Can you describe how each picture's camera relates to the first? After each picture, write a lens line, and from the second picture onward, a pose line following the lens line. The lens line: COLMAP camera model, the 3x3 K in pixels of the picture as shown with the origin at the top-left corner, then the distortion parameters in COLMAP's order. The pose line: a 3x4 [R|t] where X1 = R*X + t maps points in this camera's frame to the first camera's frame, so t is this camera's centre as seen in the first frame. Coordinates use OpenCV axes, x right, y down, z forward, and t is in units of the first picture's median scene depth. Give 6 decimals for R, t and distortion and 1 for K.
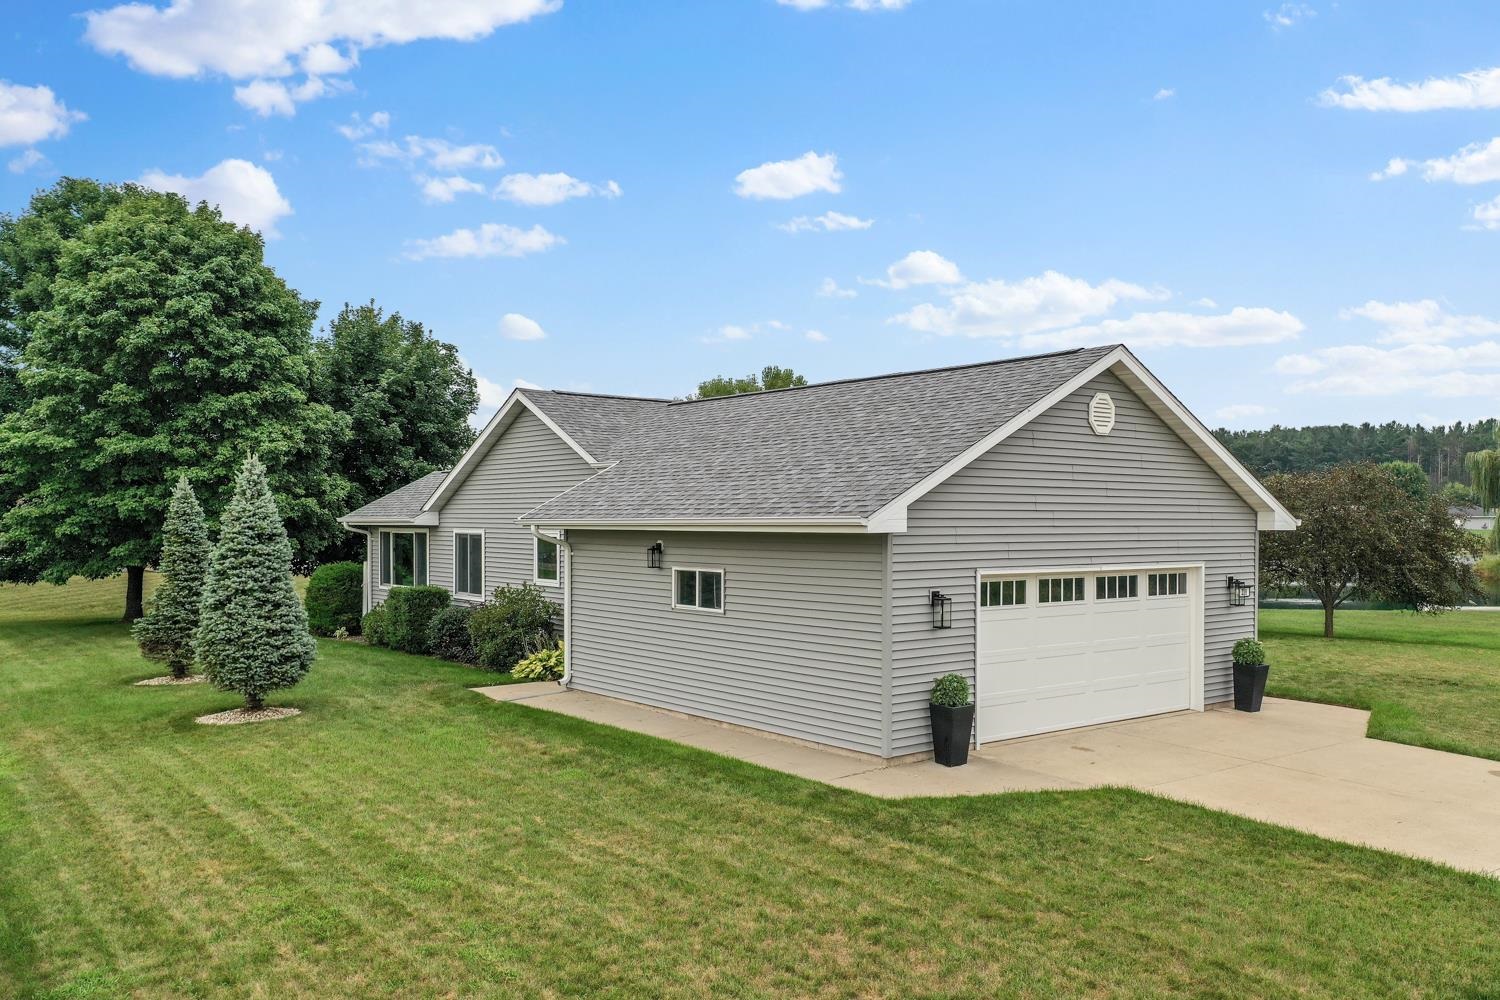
lens RADIAL K [[1190.6, 0, 757.5], [0, 1190.6, 500.4], [0, 0, 1]] dist [0.003522, -0.002343]
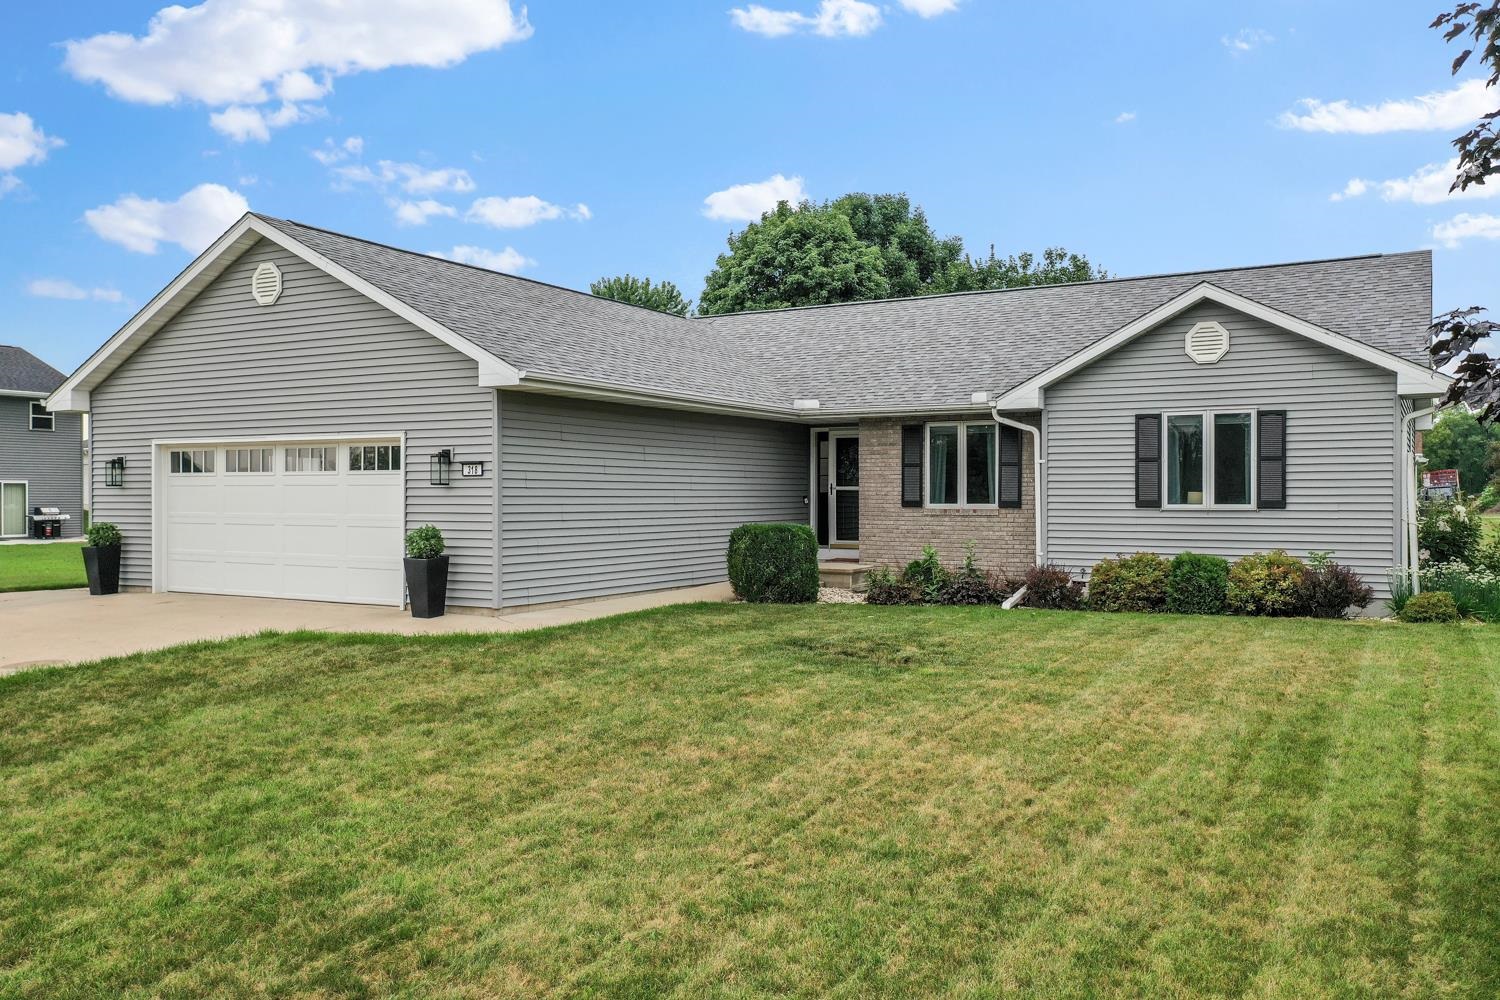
lens RADIAL K [[1200.4, 0, 757.2], [0, 1200.4, 496.2], [0, 0, 1]] dist [0.004577, 0.000223]
pose [[0.374615, -0.003337, -0.927174, 1.251703], [0.013997, 0.999900, 0.002056, 0.098662], [0.927075, -0.013748, 0.374624, 0.914368]]
